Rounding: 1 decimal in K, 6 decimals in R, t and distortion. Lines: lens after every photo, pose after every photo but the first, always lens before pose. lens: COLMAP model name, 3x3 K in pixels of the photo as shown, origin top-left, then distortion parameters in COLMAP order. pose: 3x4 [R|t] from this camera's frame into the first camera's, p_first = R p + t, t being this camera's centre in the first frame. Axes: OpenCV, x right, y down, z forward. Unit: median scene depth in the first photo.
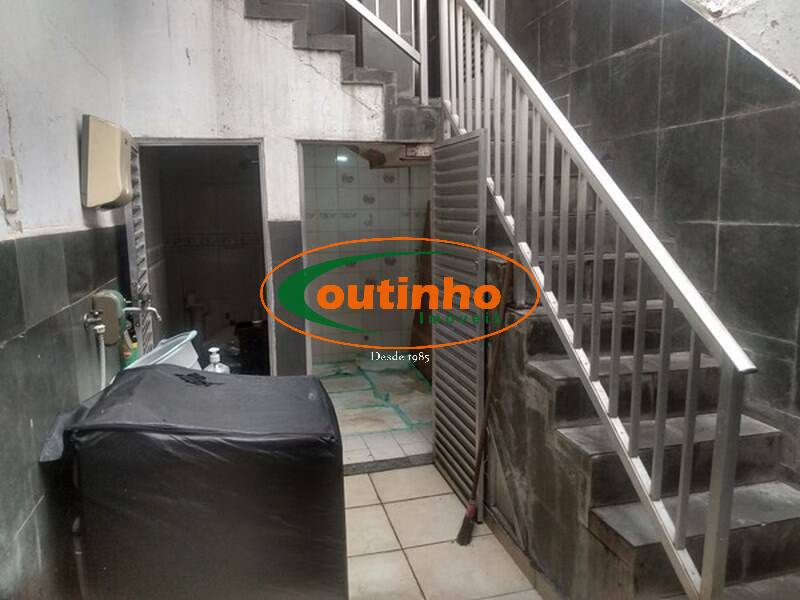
lens RADIAL K [[572.3, 0, 400.0], [0, 572.3, 300.0], [0, 0, 1]] dist [0.001332, 0.000045]
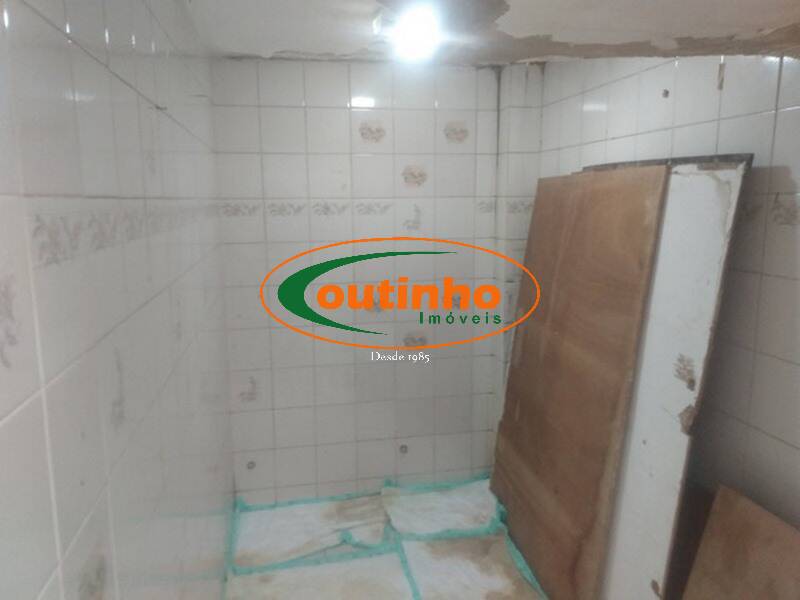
lens RADIAL K [[612.3, 0, 400.0], [0, 612.3, 300.0], [0, 0, 1]] dist [0.000885, 0.000107]
pose [[0.997977, 0.017928, -0.061001, -0.032890], [-0.017958, 0.999839, 0.000062, -0.070122], [0.060993, 0.001034, 0.998138, 0.477134]]
